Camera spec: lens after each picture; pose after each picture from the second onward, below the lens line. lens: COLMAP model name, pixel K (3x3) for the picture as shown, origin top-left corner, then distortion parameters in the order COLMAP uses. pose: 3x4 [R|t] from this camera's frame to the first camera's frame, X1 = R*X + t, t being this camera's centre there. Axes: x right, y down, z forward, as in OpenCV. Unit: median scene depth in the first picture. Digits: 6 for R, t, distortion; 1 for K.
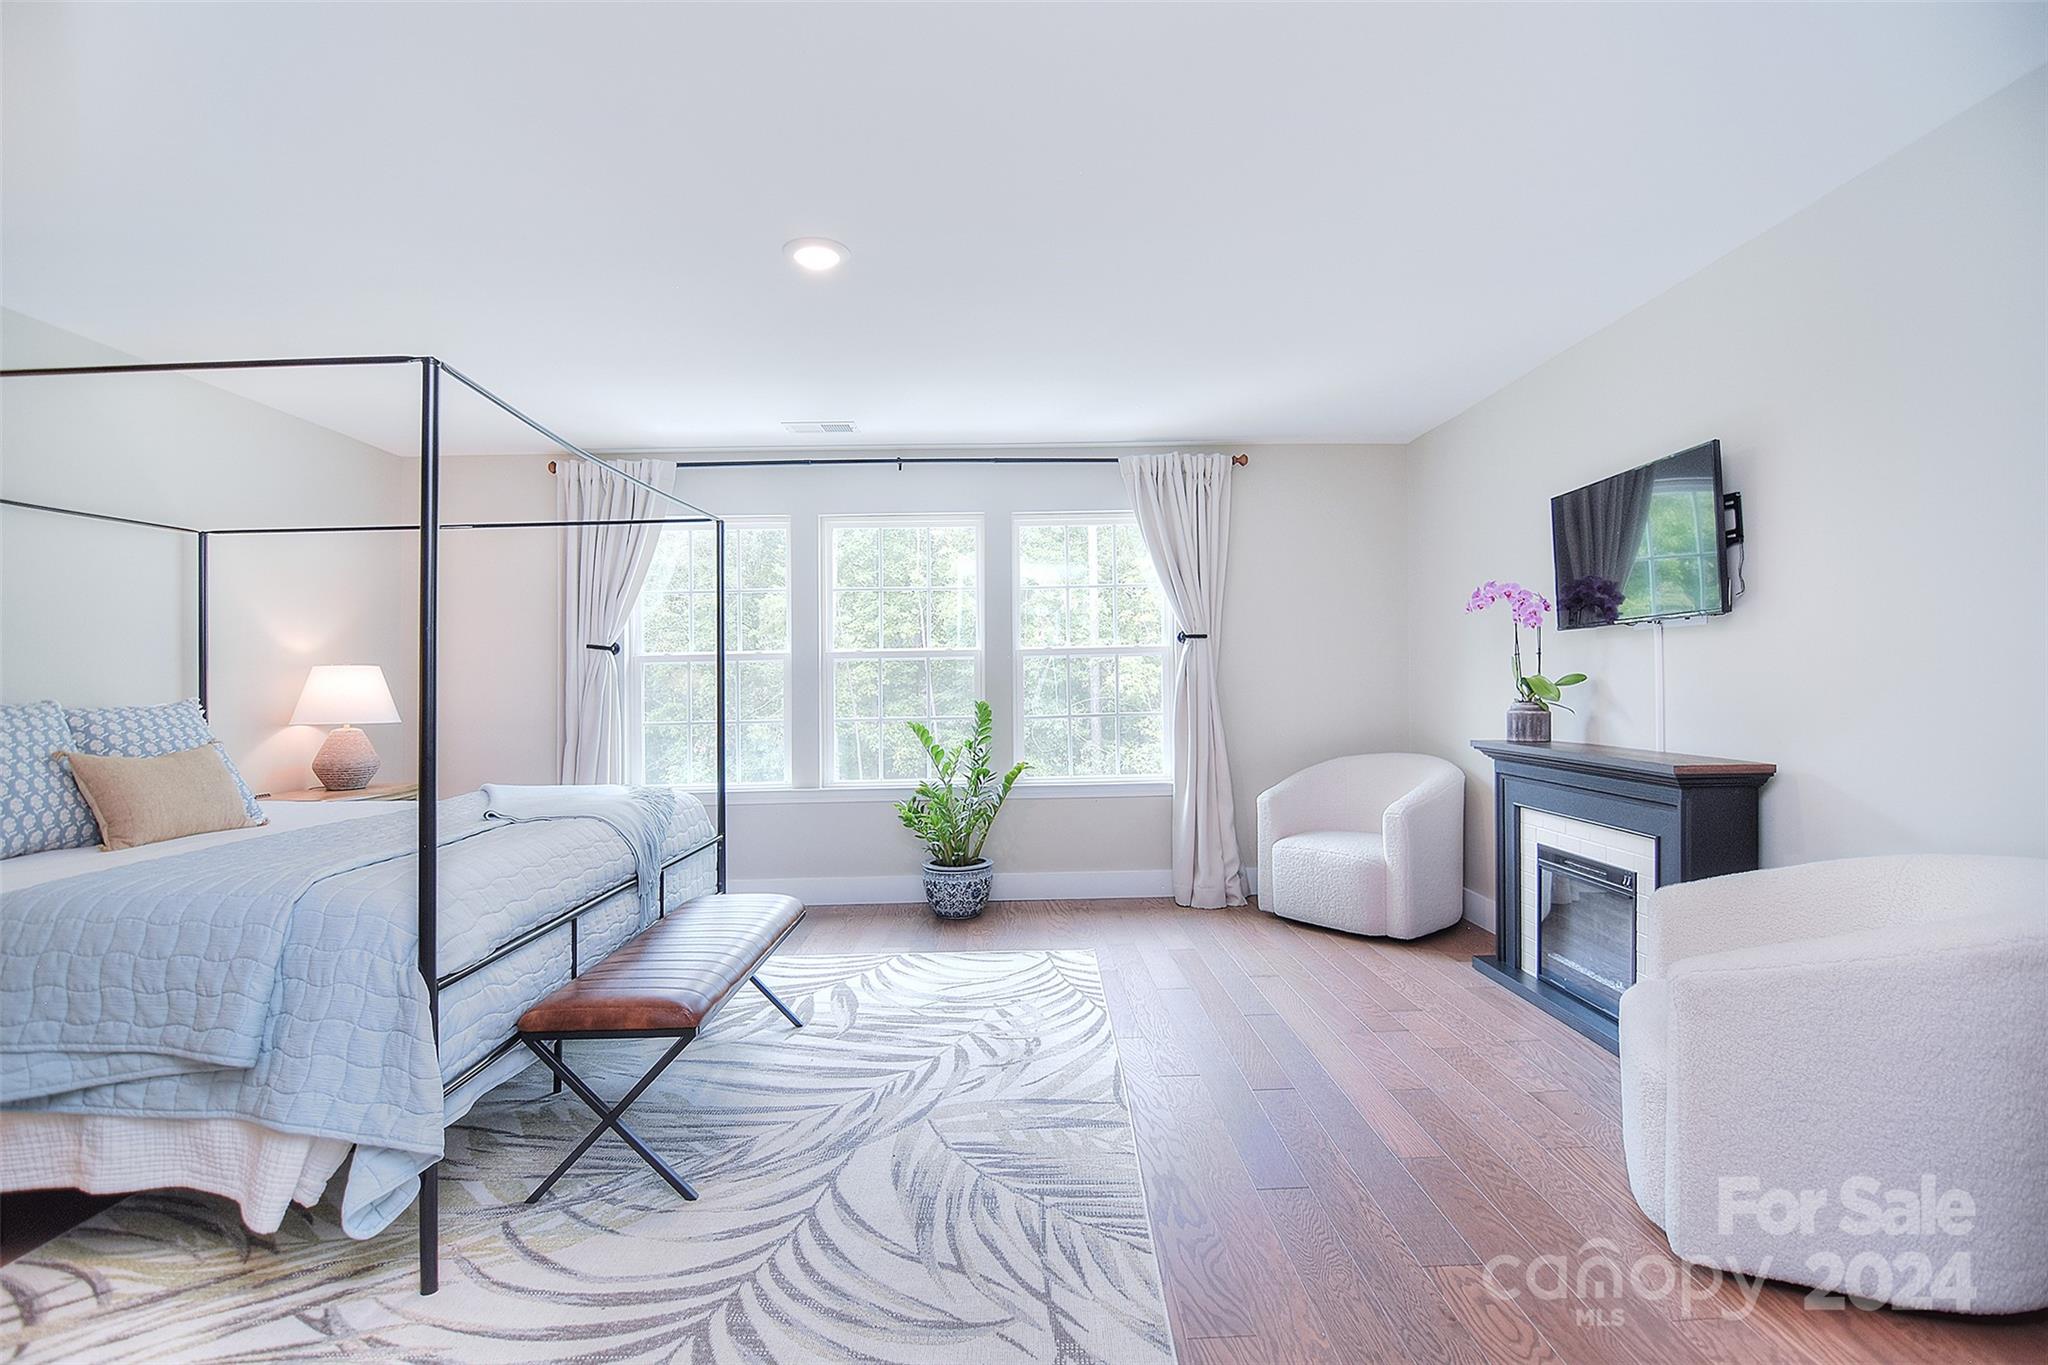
lens RADIAL K [[991.5, 0, 1029.6], [0, 991.5, 684.9], [0, 0, 1]] dist [-0.006008, -0.007971]
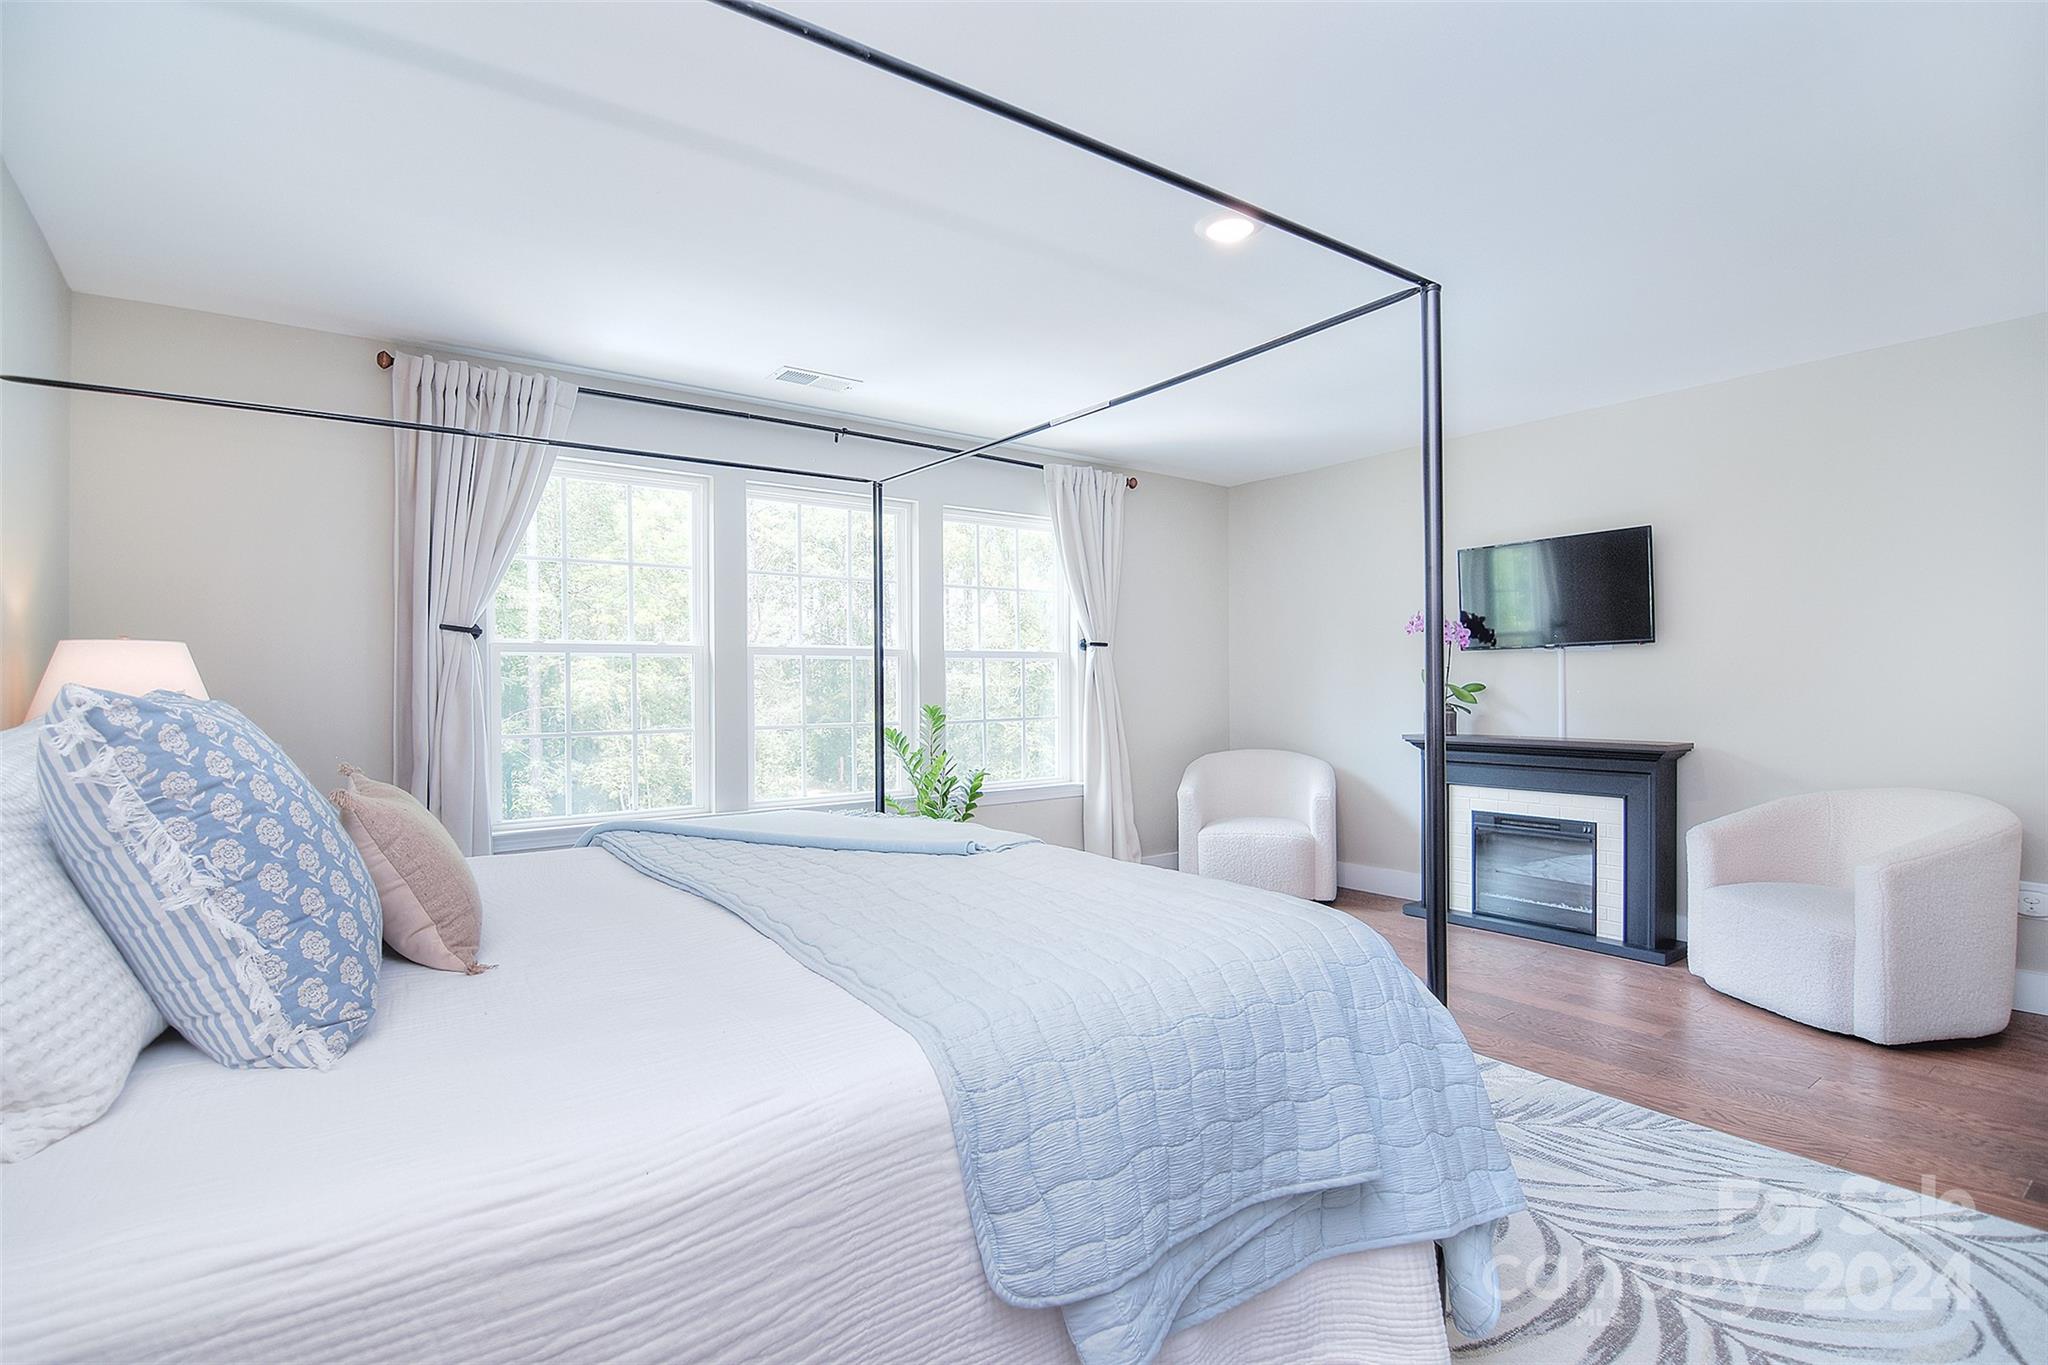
lens RADIAL K [[991.5, 0, 1042.9], [0, 991.5, 695.0], [0, 0, 1]] dist [-0.006008, -0.007971]
pose [[0.800338, 0.006347, 0.599515, -0.706963], [-0.005174, 0.999980, -0.003680, 0.012063], [-0.599527, -0.000156, 0.800355, 0.265613]]
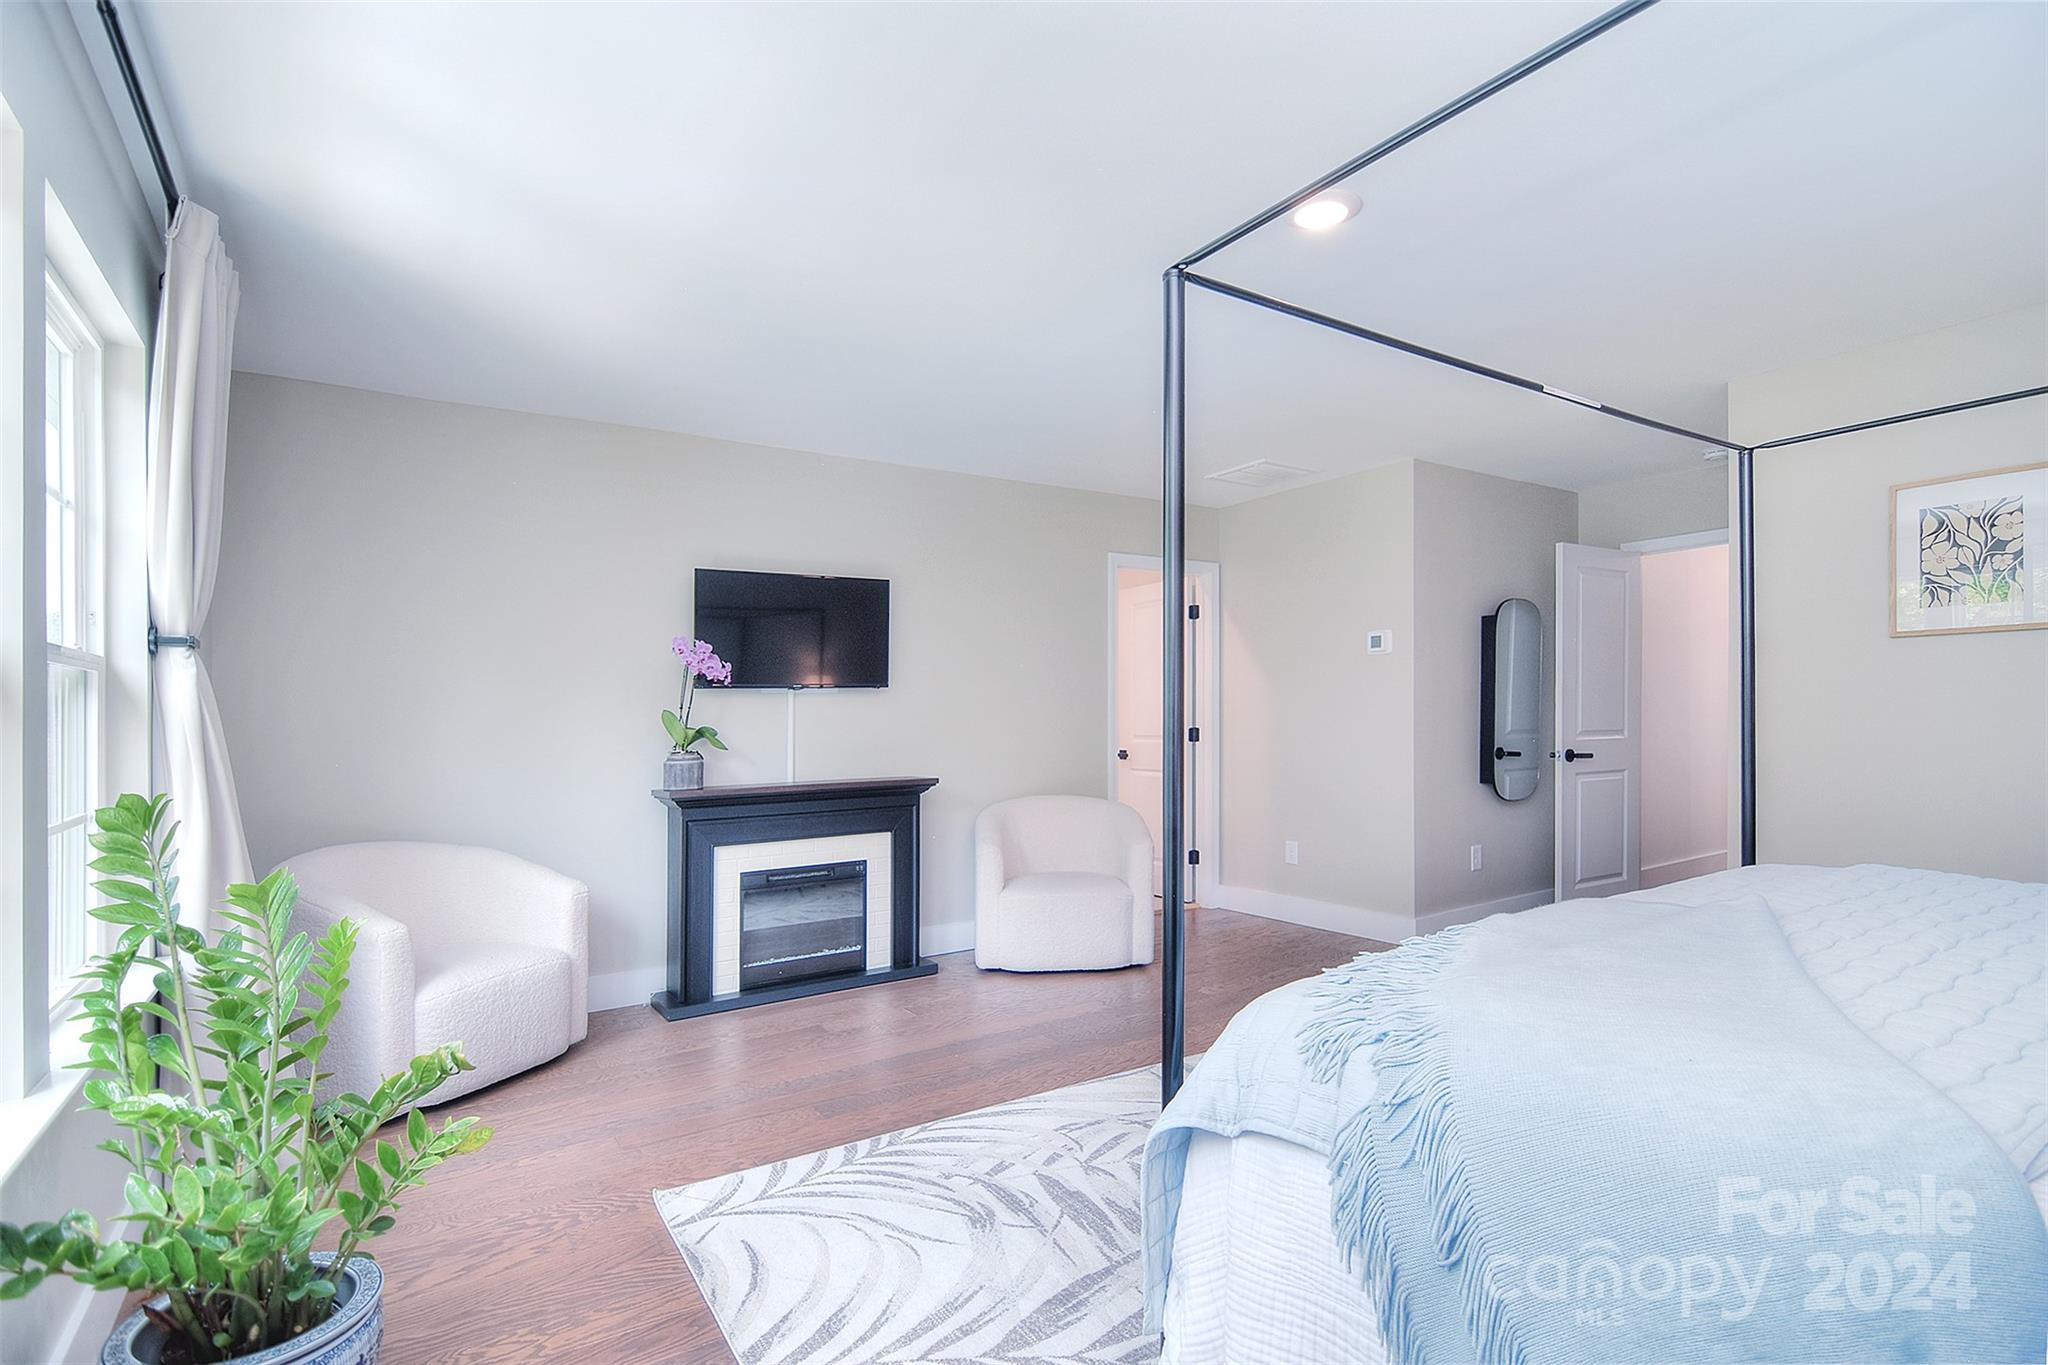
lens RADIAL K [[991.5, 0, 1025.7], [0, 991.5, 733.0], [0, 0, 1]] dist [-0.006008, -0.007971]
pose [[-0.534804, 0.018274, 0.844778, -0.614100], [0.030136, 0.999543, -0.002544, 0.009437], [-0.844438, 0.024097, -0.535110, 1.264570]]
